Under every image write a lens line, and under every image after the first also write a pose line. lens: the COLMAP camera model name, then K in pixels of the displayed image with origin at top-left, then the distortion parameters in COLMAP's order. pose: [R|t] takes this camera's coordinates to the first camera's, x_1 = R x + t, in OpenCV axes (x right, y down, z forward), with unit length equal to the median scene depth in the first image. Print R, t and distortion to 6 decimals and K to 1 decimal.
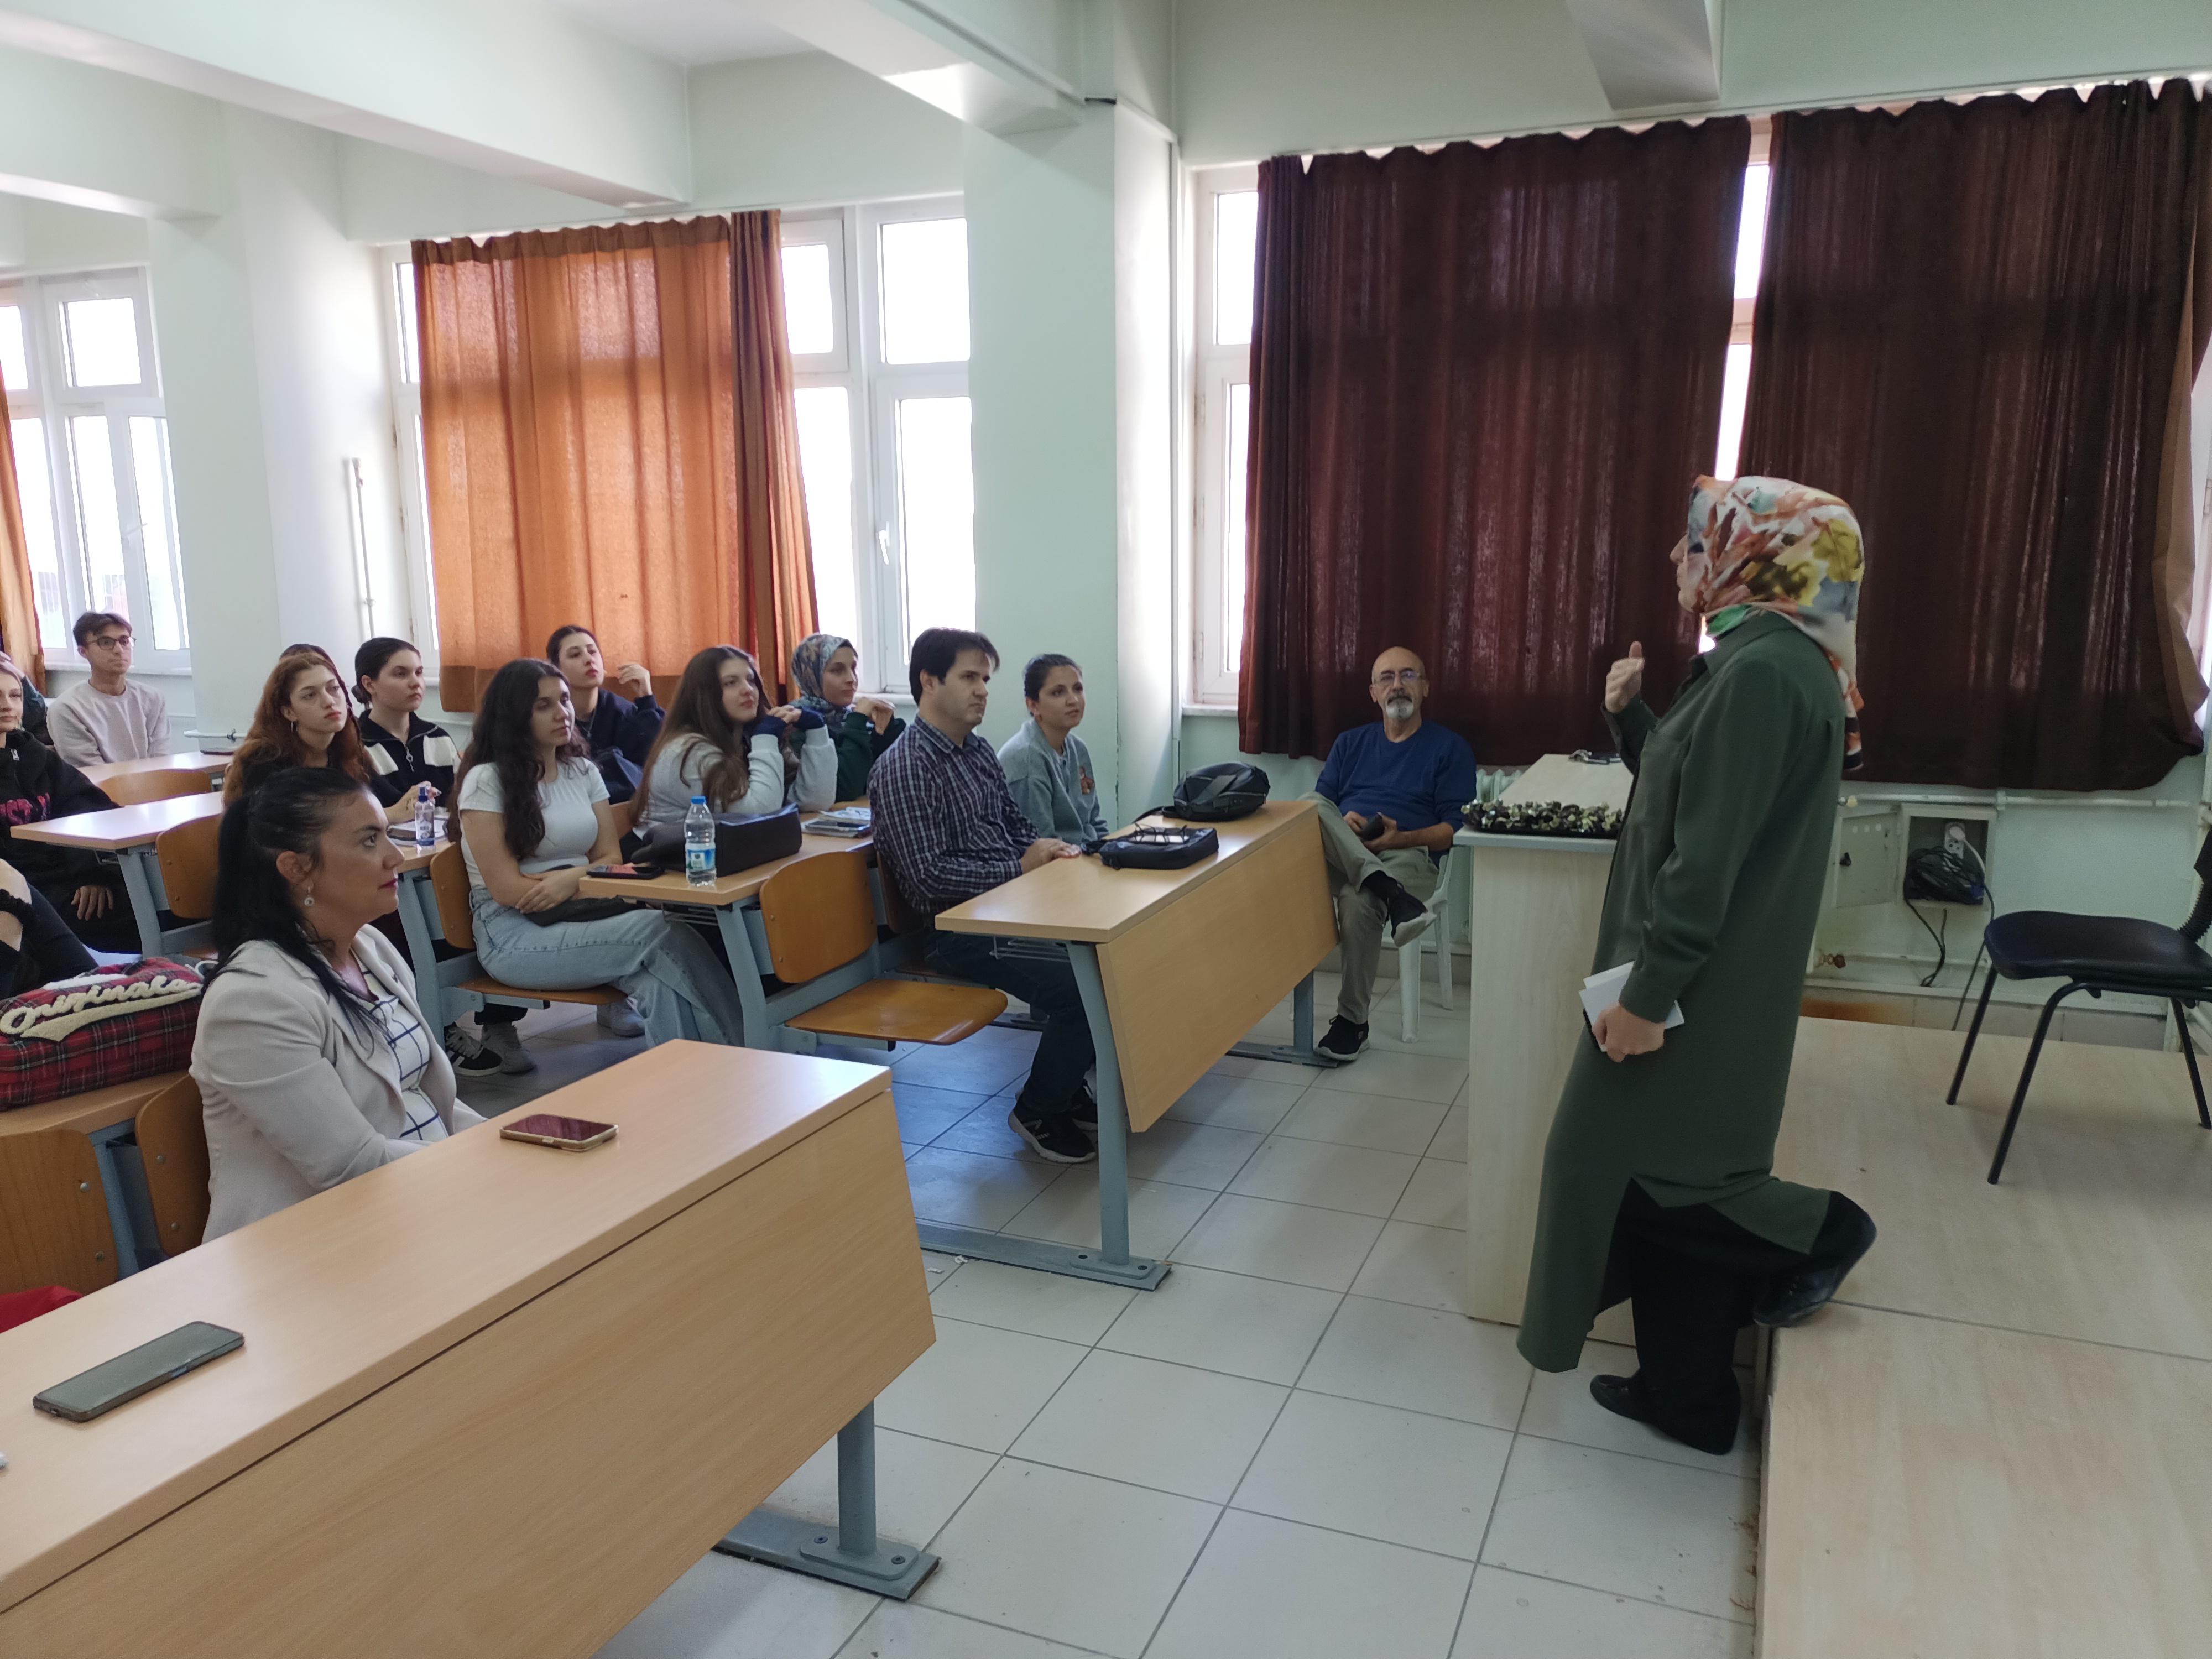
lens RADIAL K [[1649.5, 0, 1108.5], [0, 1649.5, 819.4], [0, 0, 1]] dist [0.062737, -0.072270]
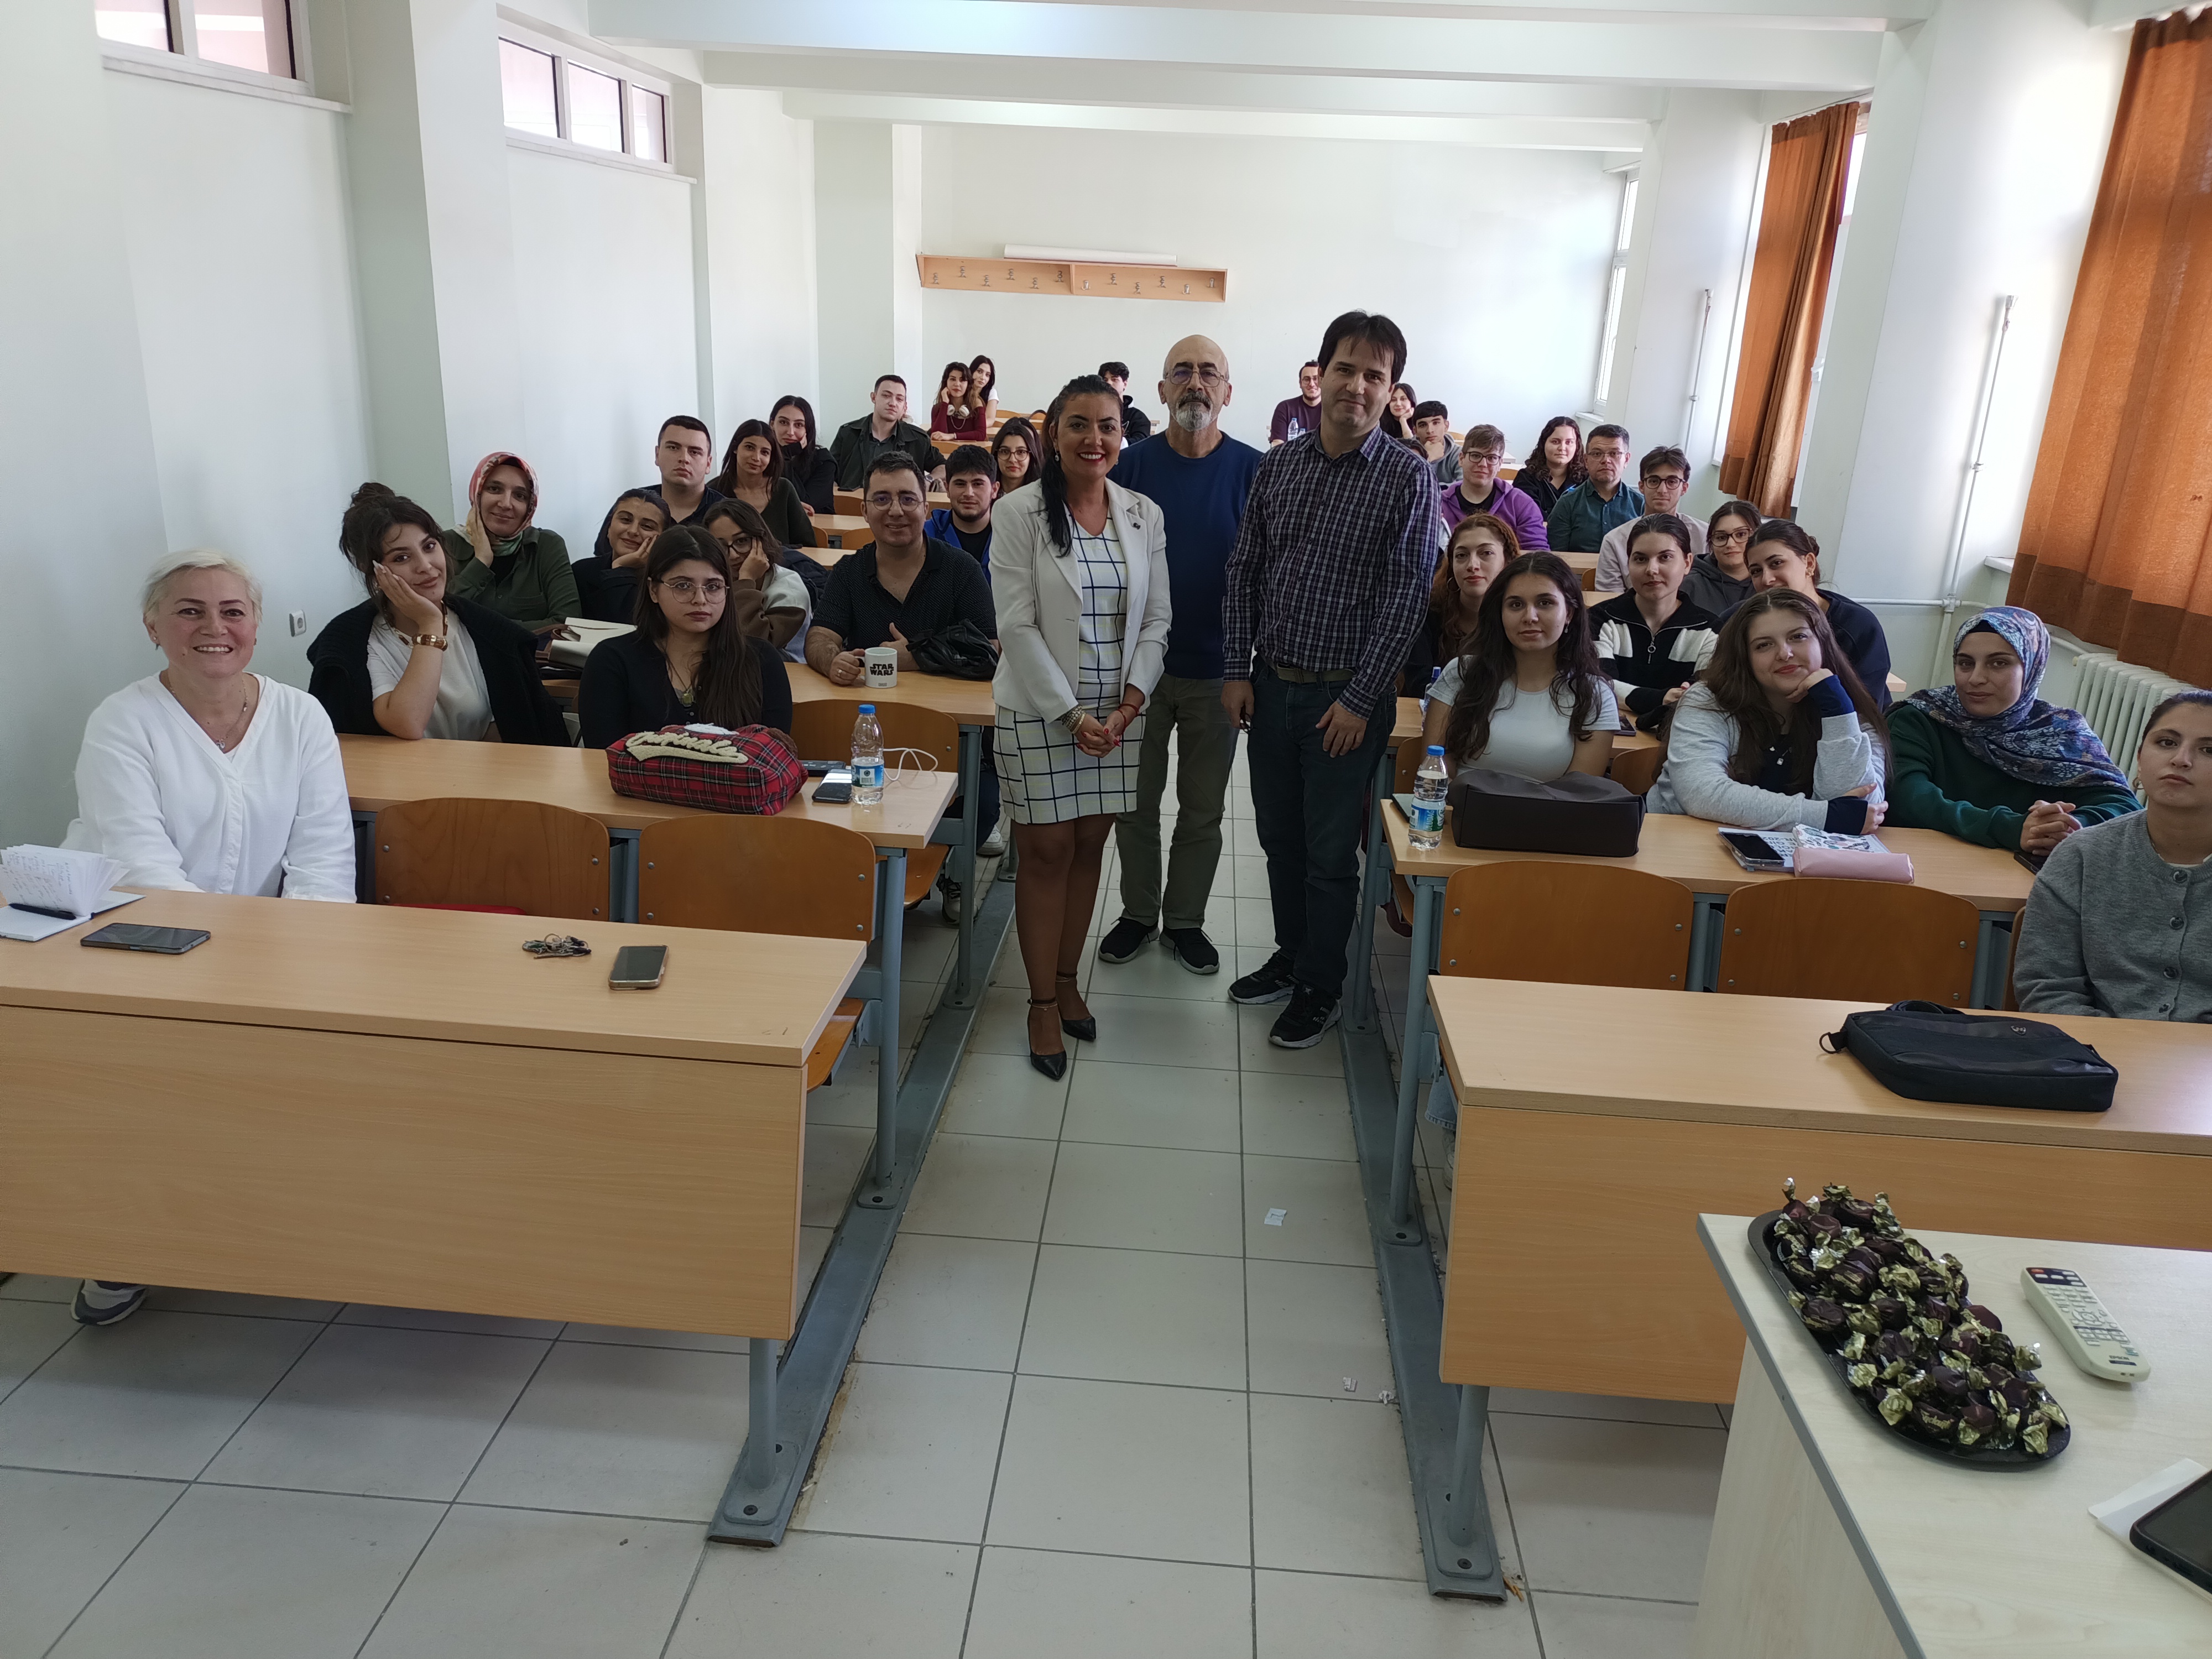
lens RADIAL K [[1649.5, 0, 1095.2], [0, 1649.5, 812.7], [0, 0, 1]] dist [0.062737, -0.072270]
pose [[0.312952, 0.306533, -0.898943, 0.360309], [-0.205678, 0.945899, 0.250941, -0.120983], [0.927231, 0.106360, 0.359068, 0.407888]]
